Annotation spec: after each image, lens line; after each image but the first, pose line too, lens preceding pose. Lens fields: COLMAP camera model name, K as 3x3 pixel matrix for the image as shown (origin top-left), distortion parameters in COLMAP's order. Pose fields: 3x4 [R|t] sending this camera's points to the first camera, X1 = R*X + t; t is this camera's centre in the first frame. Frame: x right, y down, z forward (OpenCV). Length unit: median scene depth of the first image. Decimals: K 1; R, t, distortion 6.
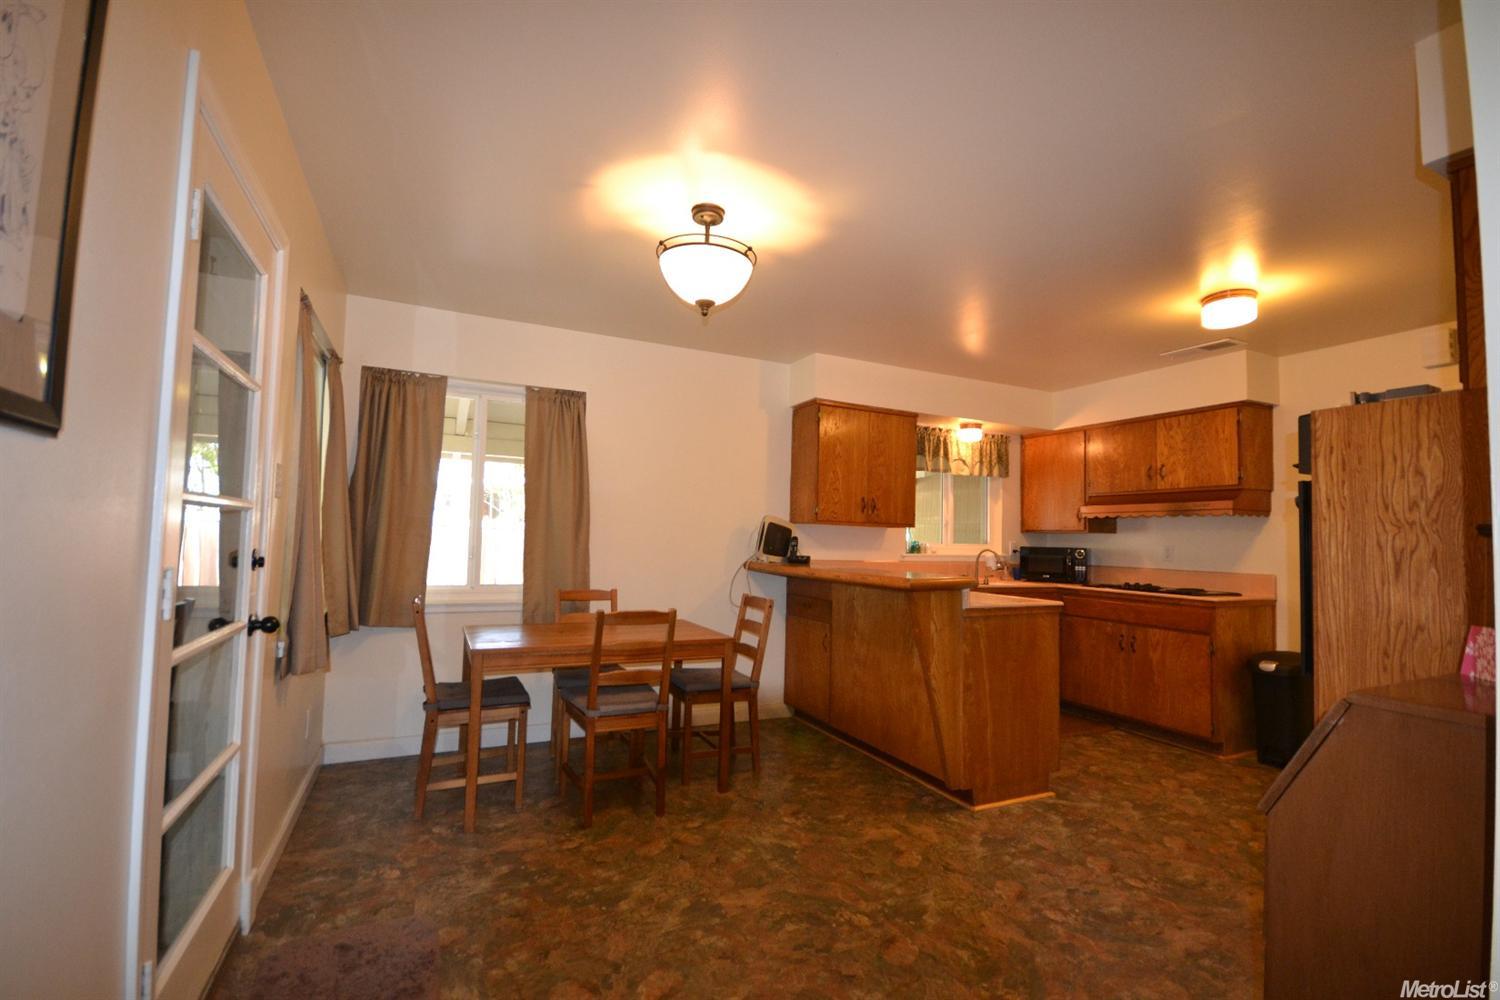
lens RADIAL K [[672.9, 0, 750.6], [0, 672.9, 505.8], [0, 0, 1]] dist [0.001656, -0.000843]
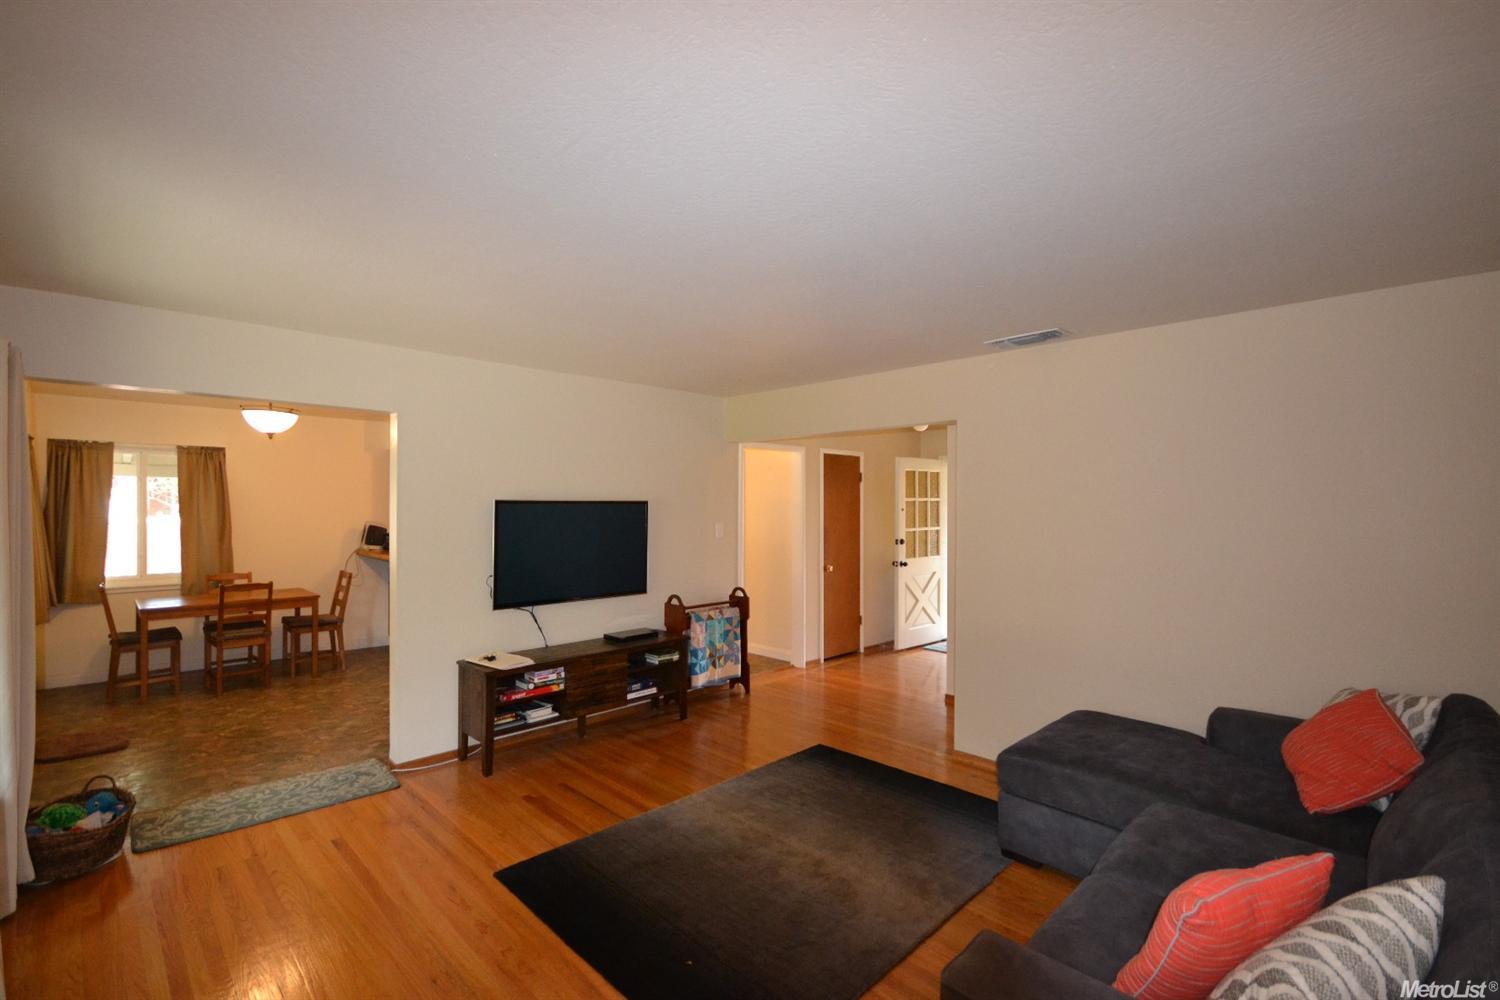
lens RADIAL K [[672.9, 0, 737.5], [0, 672.9, 508.1], [0, 0, 1]] dist [0.001656, -0.000843]
pose [[0.948393, -0.022971, 0.316265, 0.352383], [0.006313, 0.998543, 0.053594, -0.096125], [-0.317035, -0.048832, 0.947156, -0.788536]]
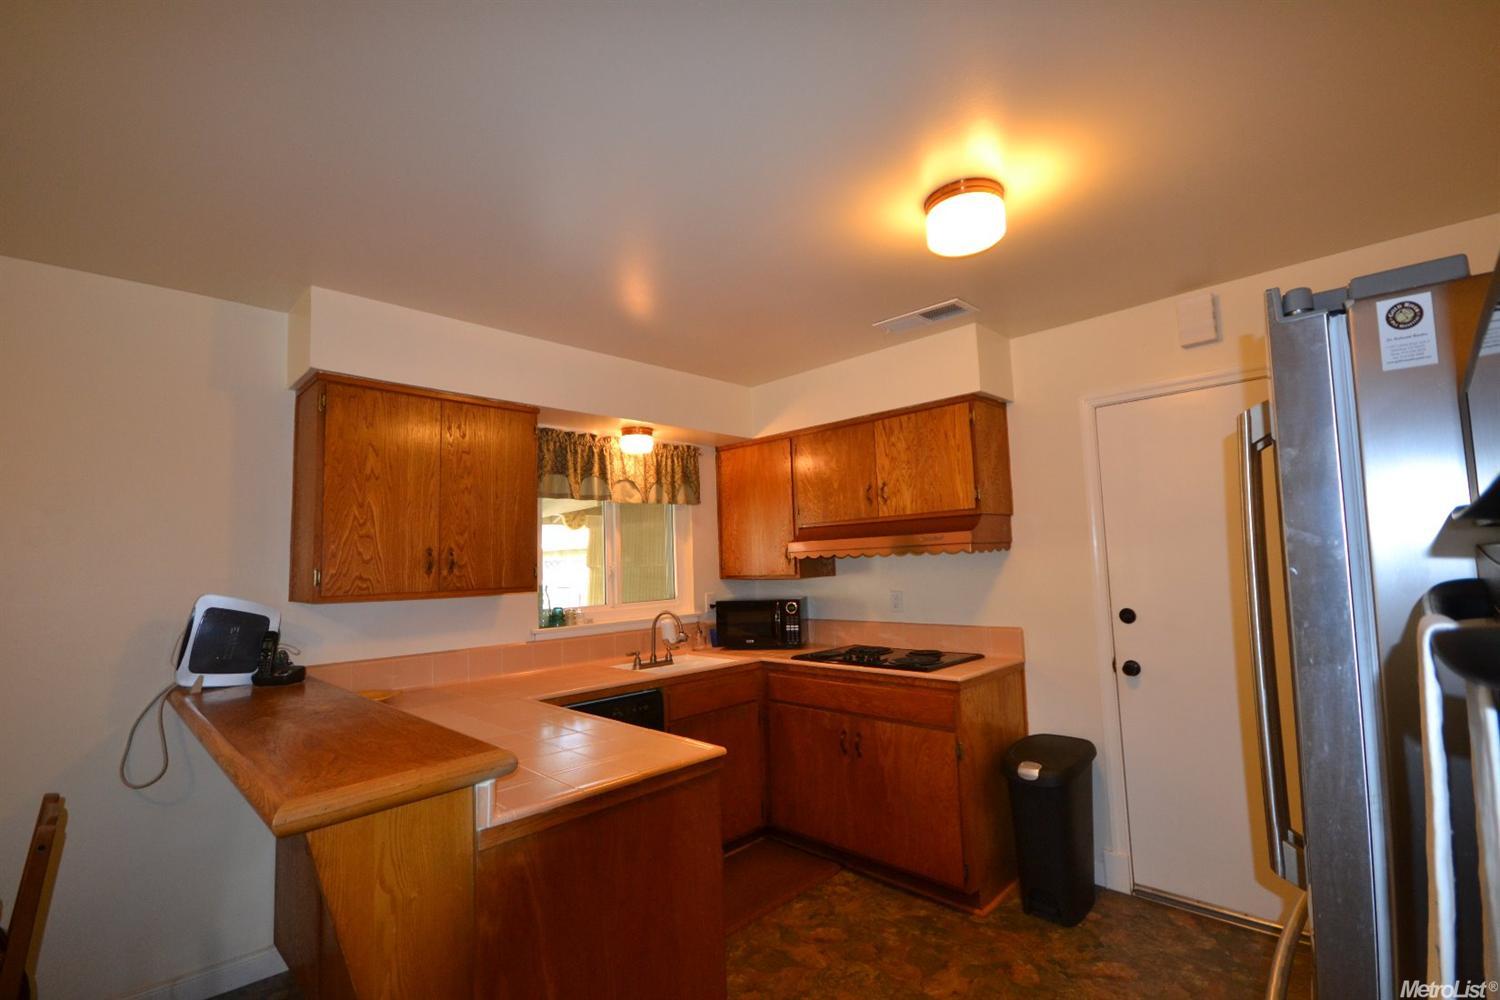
lens RADIAL K [[672.9, 0, 753.3], [0, 672.9, 502.5], [0, 0, 1]] dist [0.001656, -0.000843]
pose [[0.940021, -0.025269, 0.340180, 0.242842], [0.039901, 0.998552, -0.036085, -0.020387], [-0.338775, 0.047494, 0.939668, 0.383664]]
